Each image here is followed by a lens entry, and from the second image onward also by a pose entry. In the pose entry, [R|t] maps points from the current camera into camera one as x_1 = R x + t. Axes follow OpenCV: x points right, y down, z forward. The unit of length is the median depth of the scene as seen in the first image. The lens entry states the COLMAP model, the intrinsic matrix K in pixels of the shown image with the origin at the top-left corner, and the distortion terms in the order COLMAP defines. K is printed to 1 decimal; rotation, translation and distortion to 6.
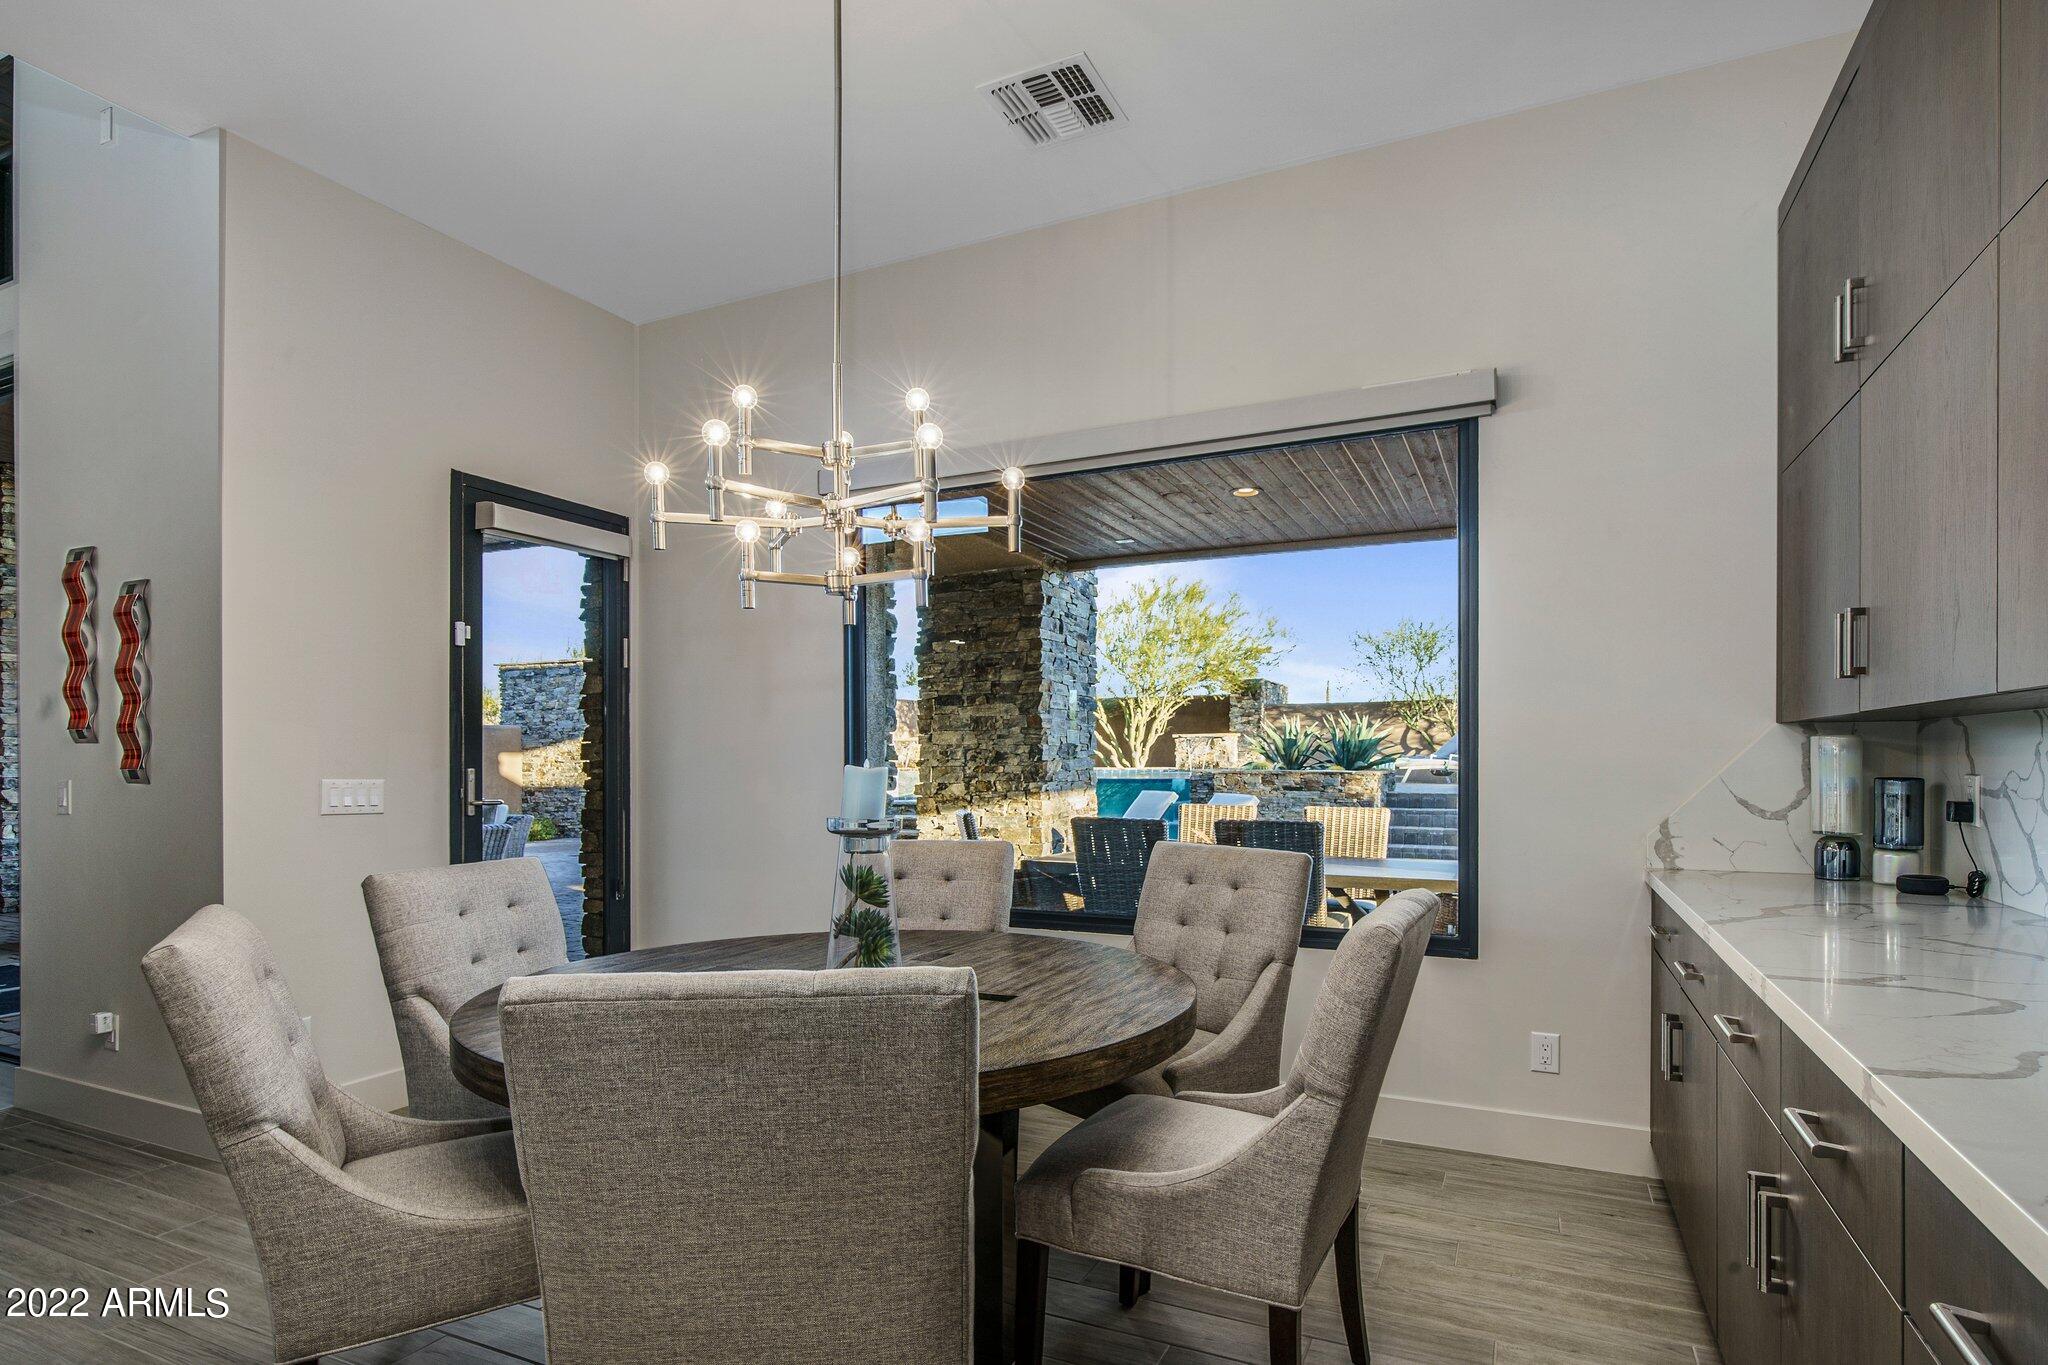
lens RADIAL K [[1053.0, 0, 1022.9], [0, 1053.0, 761.3], [0, 0, 1]] dist [-0.000487, -0.000087]
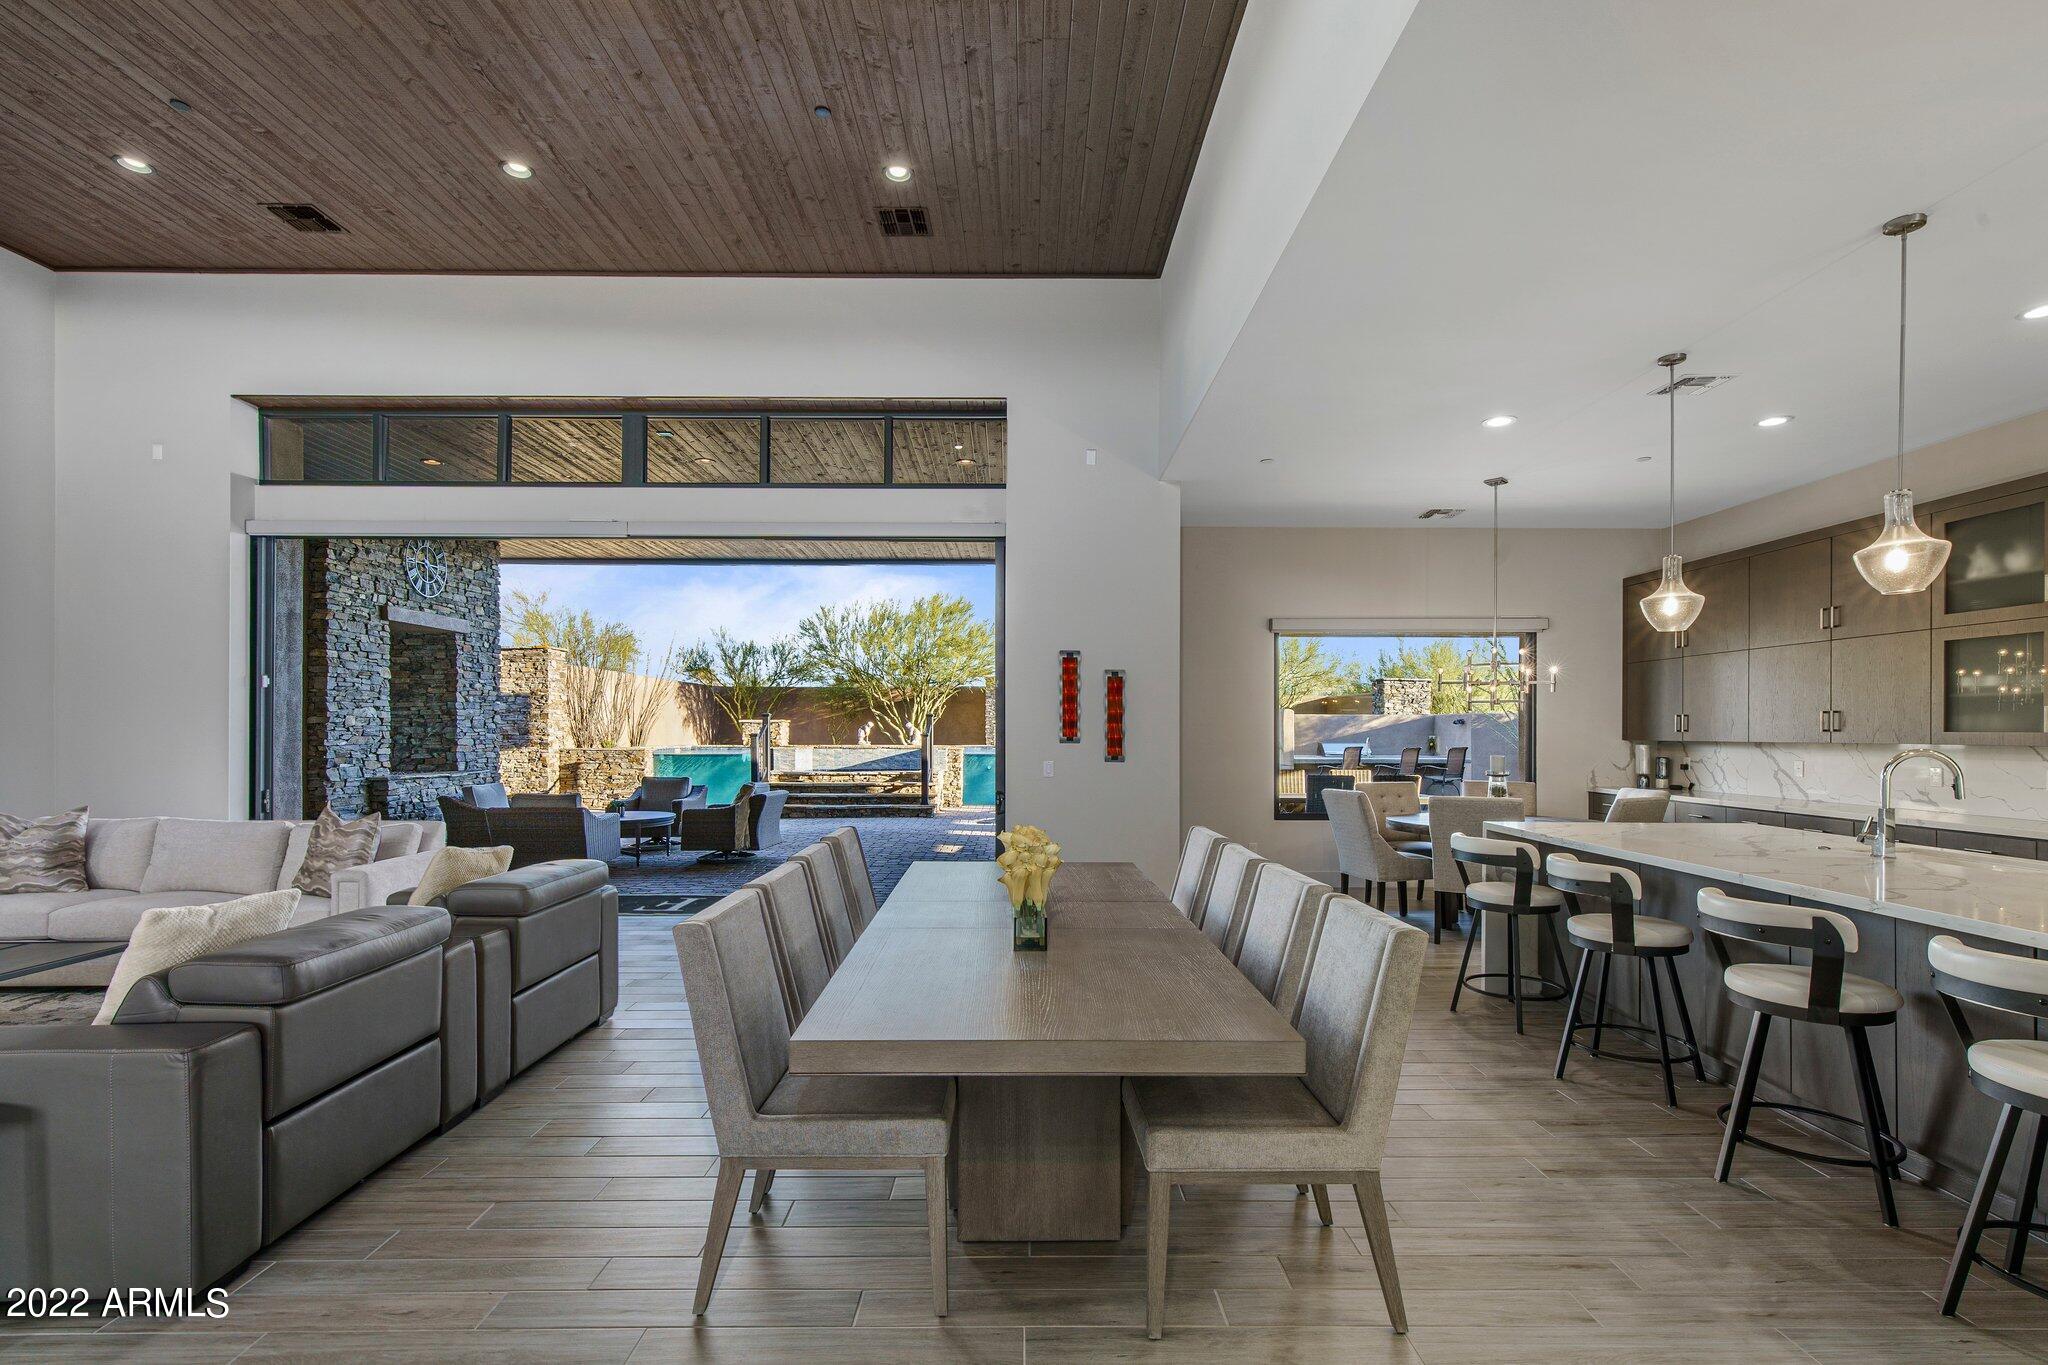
lens RADIAL K [[969.8, 0, 1022.3], [0, 969.8, 731.9], [0, 0, 1]] dist [0.012697, -0.000118]
pose [[0.902130, 0.002870, 0.431456, -0.910224], [-0.002943, 0.999996, -0.000498, -0.022553], [-0.431455, -0.000821, 0.902134, -0.359863]]
